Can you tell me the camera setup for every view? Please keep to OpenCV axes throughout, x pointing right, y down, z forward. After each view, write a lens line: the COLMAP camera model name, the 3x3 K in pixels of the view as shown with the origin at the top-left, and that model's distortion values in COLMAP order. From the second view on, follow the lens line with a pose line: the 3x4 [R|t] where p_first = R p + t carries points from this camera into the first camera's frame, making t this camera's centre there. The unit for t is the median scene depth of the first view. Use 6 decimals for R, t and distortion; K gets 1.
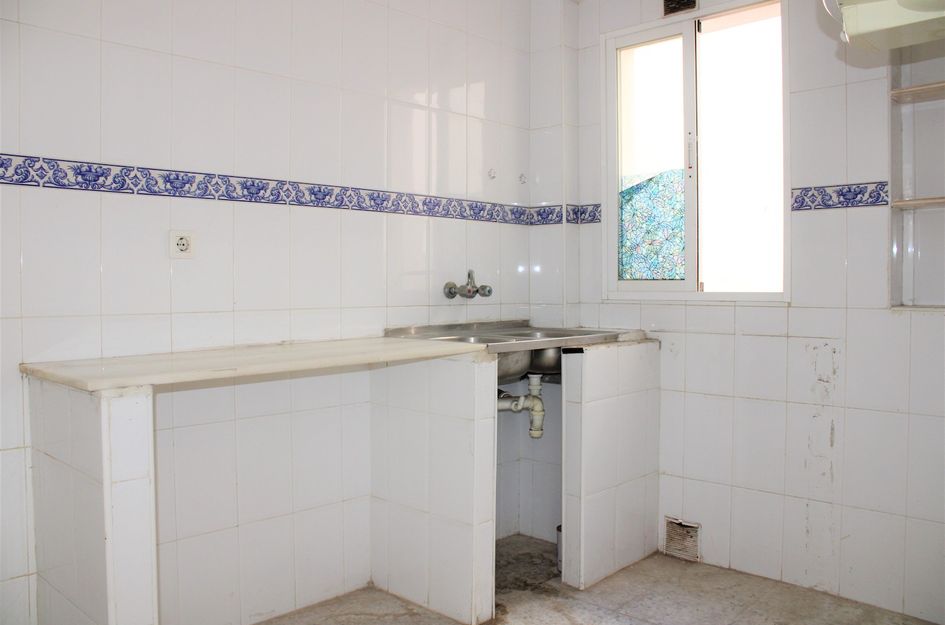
lens RADIAL K [[795.0, 0, 472.5], [0, 795.0, 312.5], [0, 0, 1]] dist [-0.126990, 0.004240]
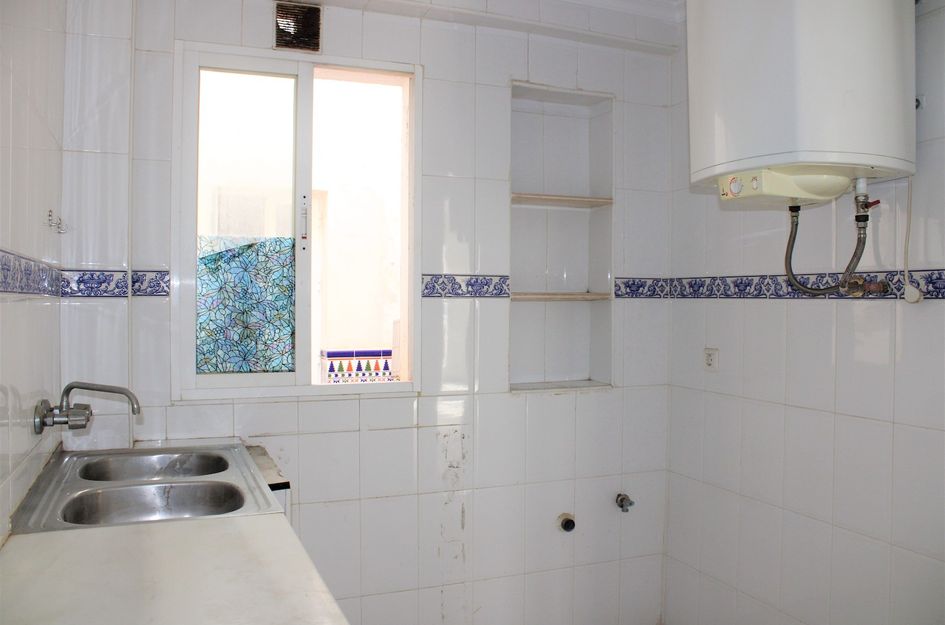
lens RADIAL K [[795.0, 0, 472.5], [0, 795.0, 312.5], [0, 0, 1]] dist [-0.126990, 0.004240]
pose [[0.381488, -0.010149, 0.924318, -0.480960], [0.026220, 0.999656, 0.000155, -0.110578], [-0.924002, 0.024176, 0.381623, 0.563947]]
